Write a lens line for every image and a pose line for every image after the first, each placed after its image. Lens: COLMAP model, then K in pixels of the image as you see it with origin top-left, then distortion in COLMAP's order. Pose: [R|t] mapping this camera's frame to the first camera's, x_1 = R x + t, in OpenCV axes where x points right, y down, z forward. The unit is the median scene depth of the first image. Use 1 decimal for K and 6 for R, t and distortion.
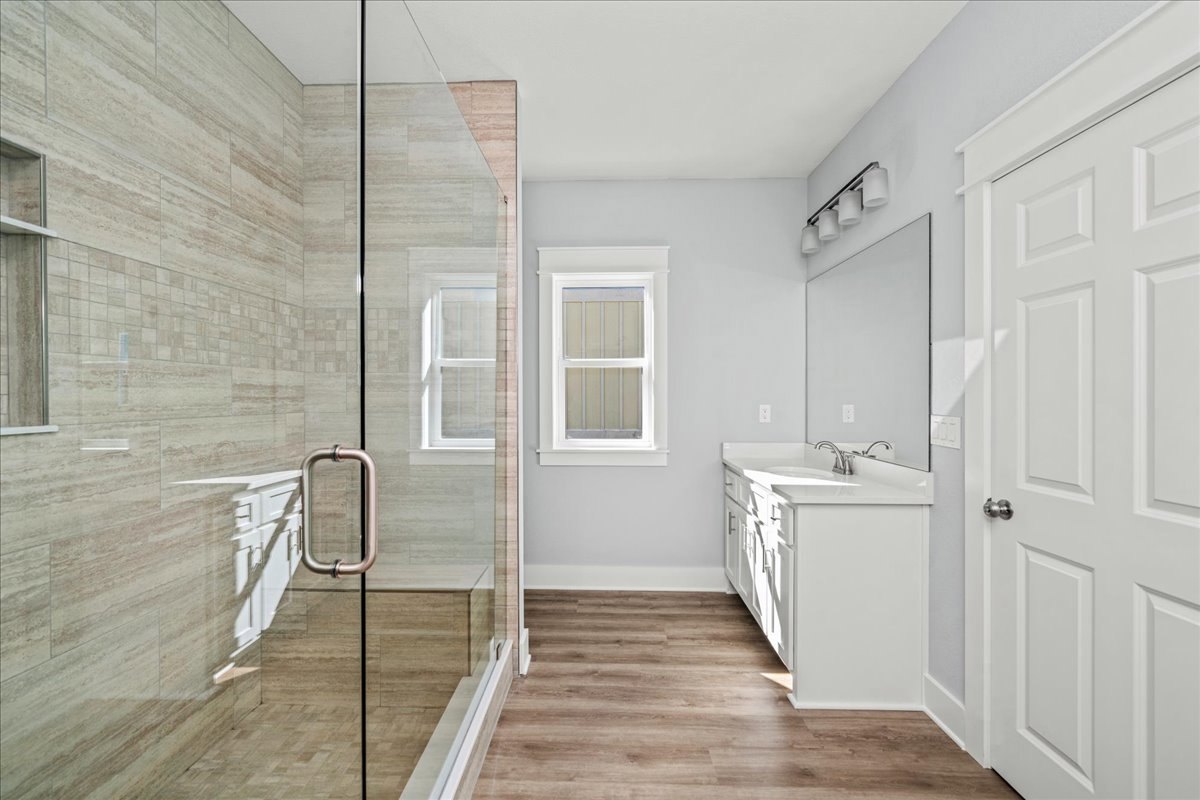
lens RADIAL K [[503.5, 0, 587.1], [0, 503.5, 400.0], [0, 0, 1]] dist [0.000987, 0.000403]
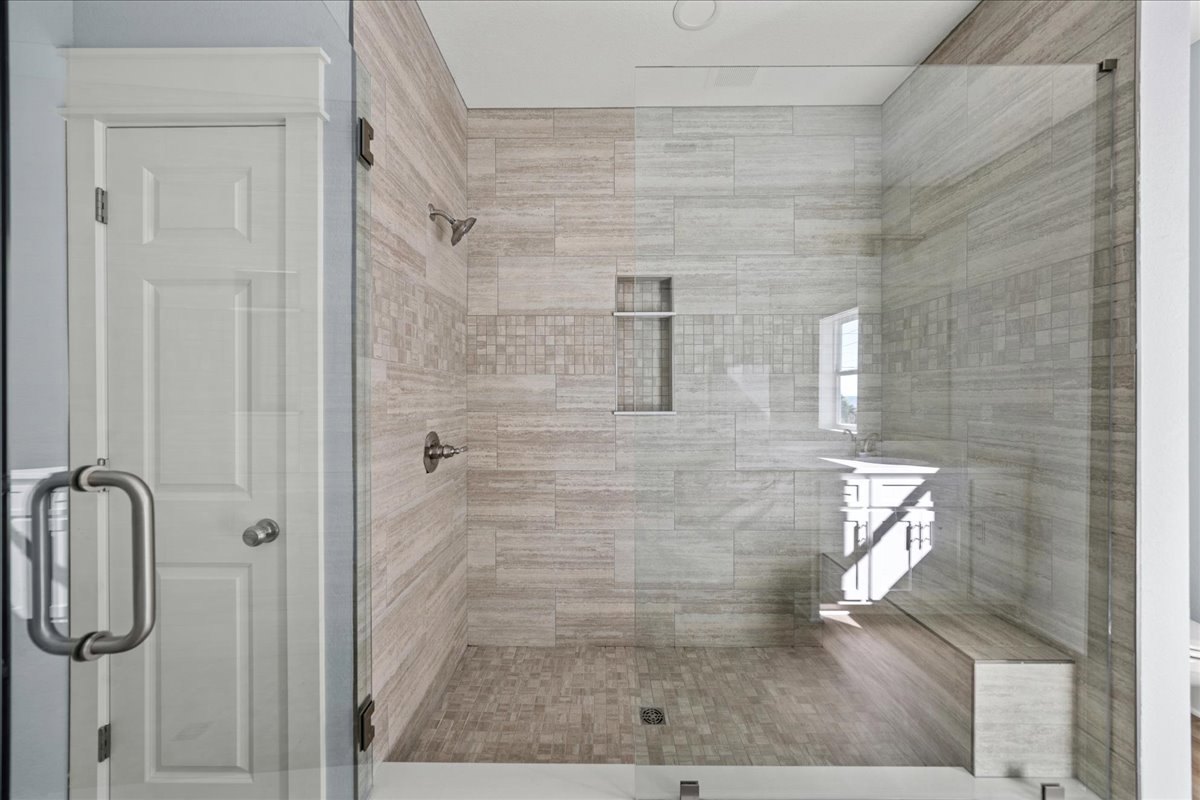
lens RADIAL K [[413.1, 0, 600.0], [0, 413.1, 400.0], [0, 0, 1]] dist [0.000844, 0.000003]
pose [[0.020619, 0.010800, -0.999729, 0.280076], [-0.003550, 0.999936, 0.010729, -0.005521], [0.999781, 0.003328, 0.020656, 0.349766]]
